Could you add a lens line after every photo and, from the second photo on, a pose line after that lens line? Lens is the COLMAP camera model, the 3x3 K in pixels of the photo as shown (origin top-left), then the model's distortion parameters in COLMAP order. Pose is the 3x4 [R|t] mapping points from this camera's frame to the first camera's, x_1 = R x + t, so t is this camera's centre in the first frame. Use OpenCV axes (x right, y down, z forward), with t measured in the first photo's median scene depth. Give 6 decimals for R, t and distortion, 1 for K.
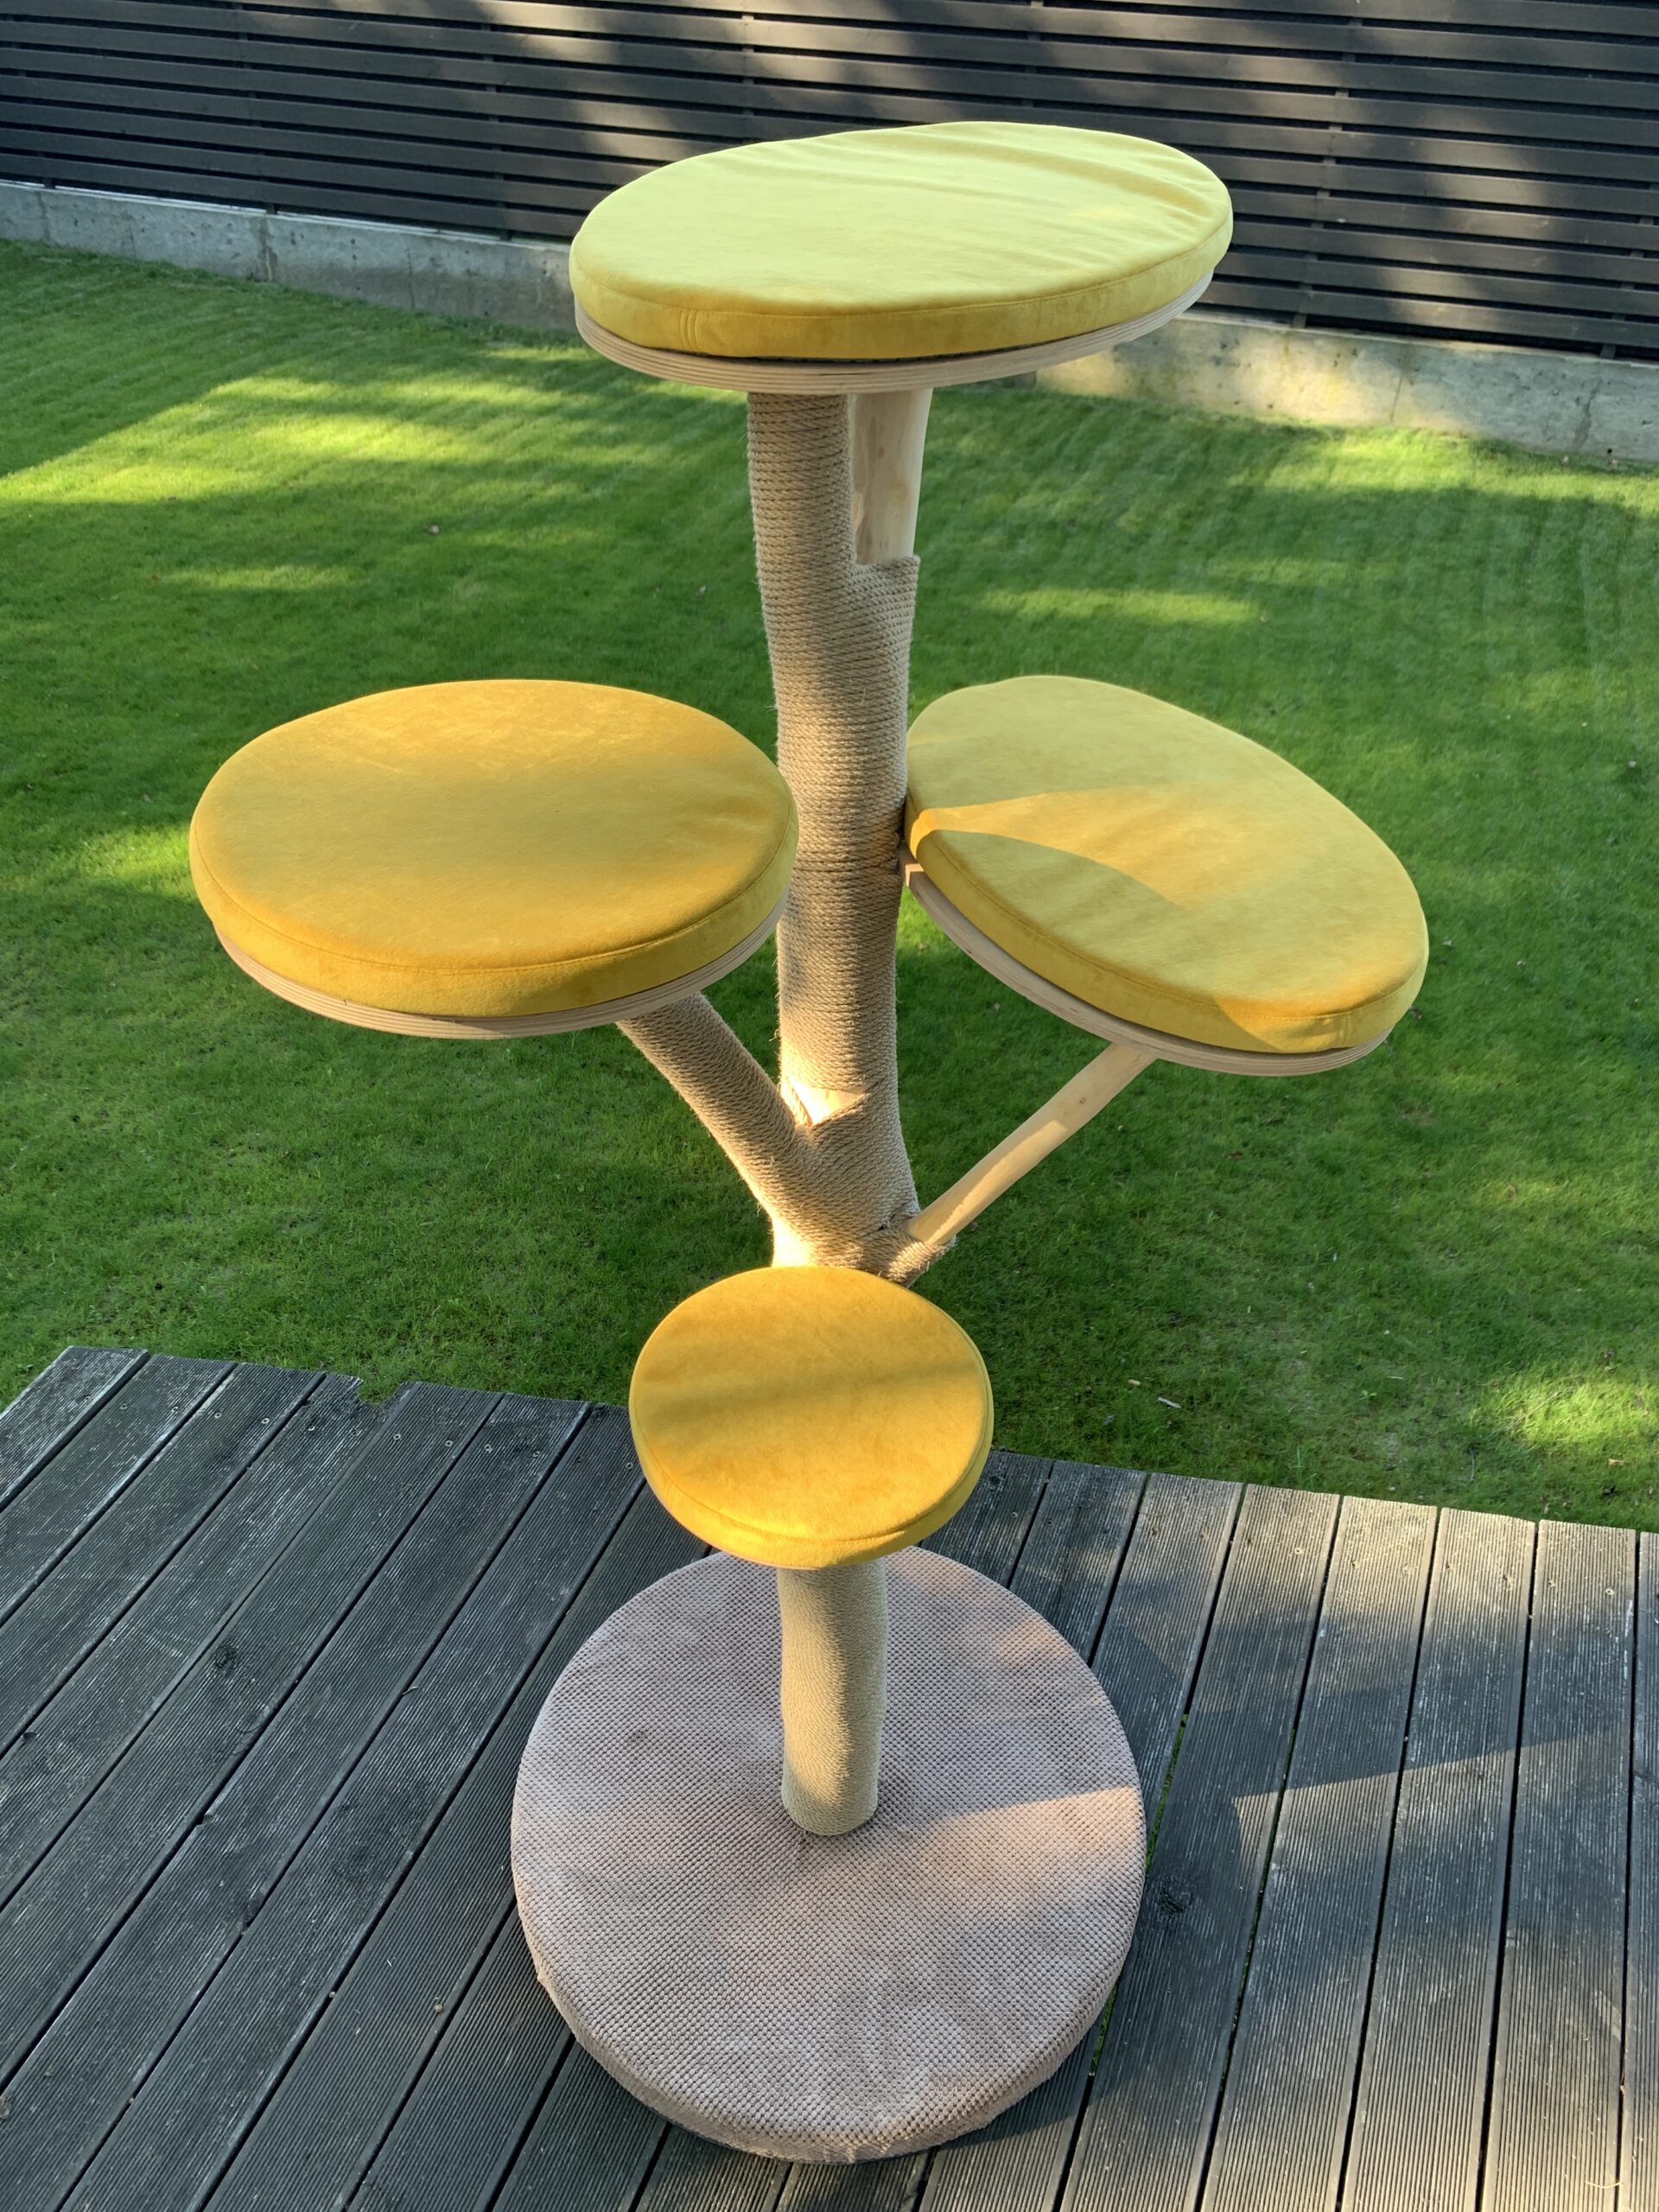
lens RADIAL K [[1717.3, 0, 830.0], [0, 1717.3, 1084.7], [0, 0, 1]] dist [0.016483, -0.012738]
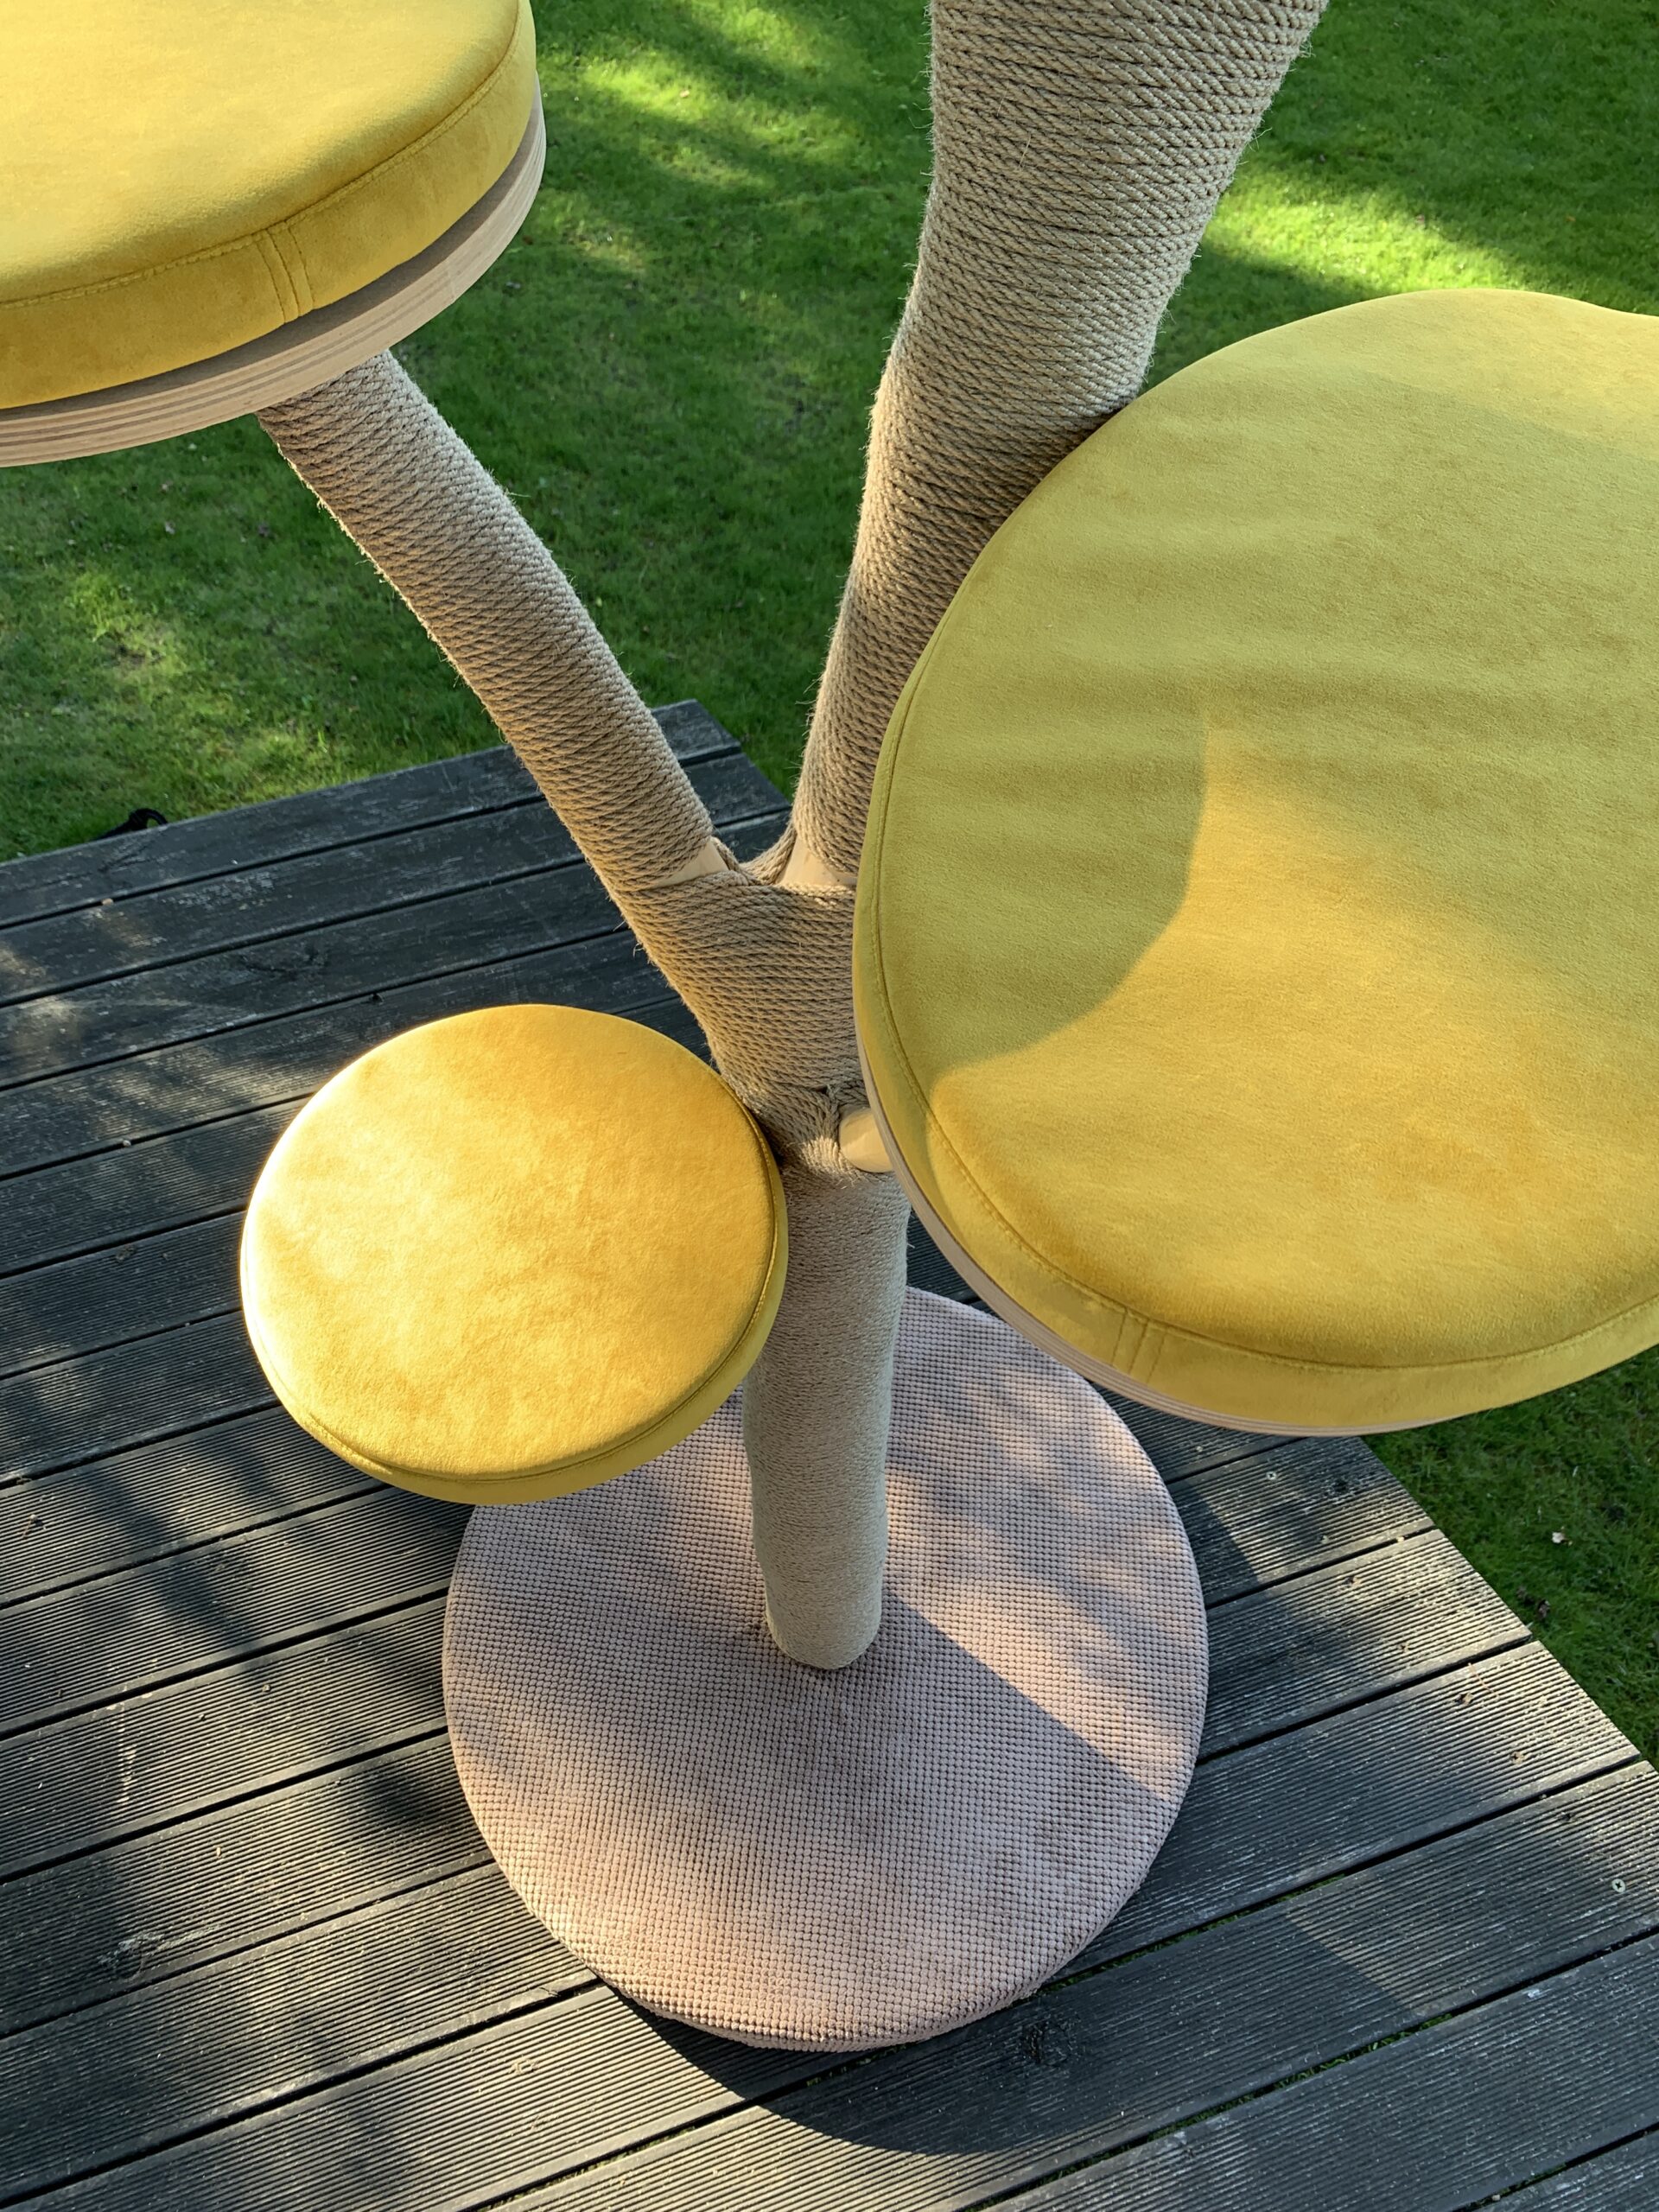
lens RADIAL K [[1717.3, 0, 813.4], [0, 1717.3, 1106.5], [0, 0, 1]] dist [0.016483, -0.012738]
pose [[0.648058, 0.605738, -0.461629, 0.193412], [-0.446070, 0.793185, 0.414582, -0.101577], [0.617286, -0.062754, 0.784232, 0.304882]]
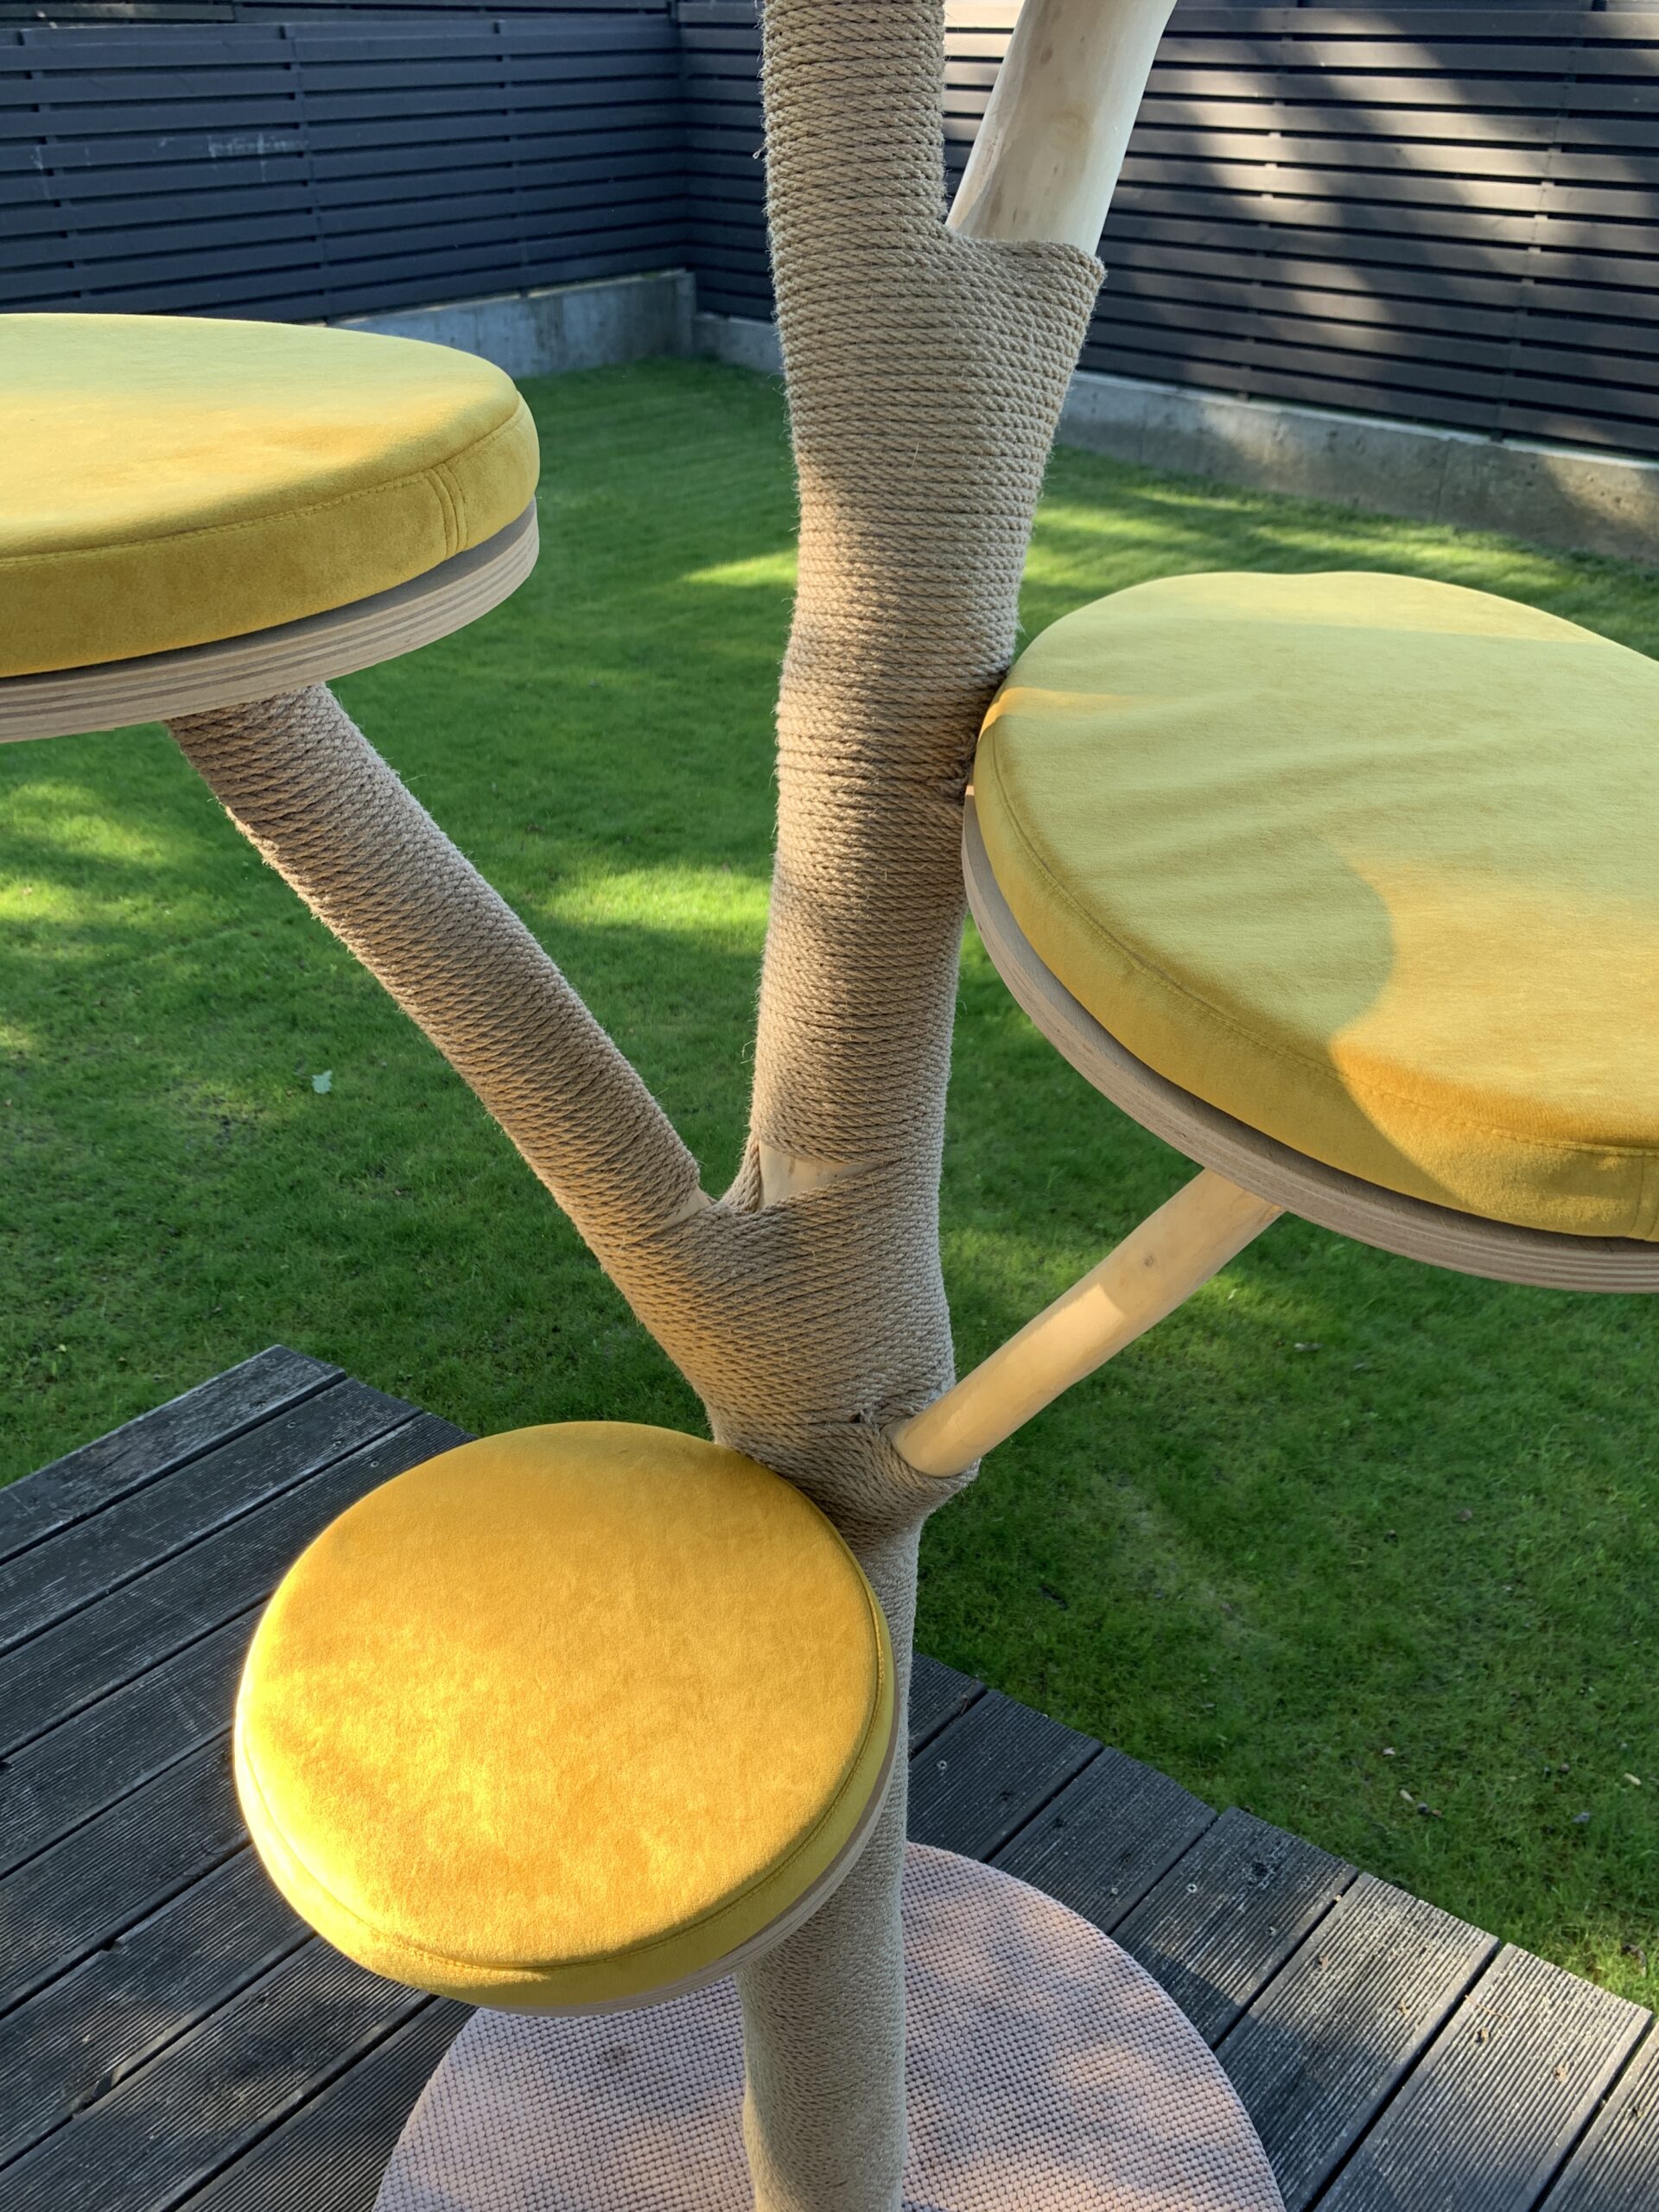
lens RADIAL K [[1717.3, 0, 828.5], [0, 1717.3, 1089.2], [0, 0, 1]] dist [0.016483, -0.012738]
pose [[0.912727, 0.197302, -0.357772, 0.125548], [-0.231346, 0.971342, -0.054527, 0.005336], [0.336761, 0.132537, 0.932216, 0.263383]]
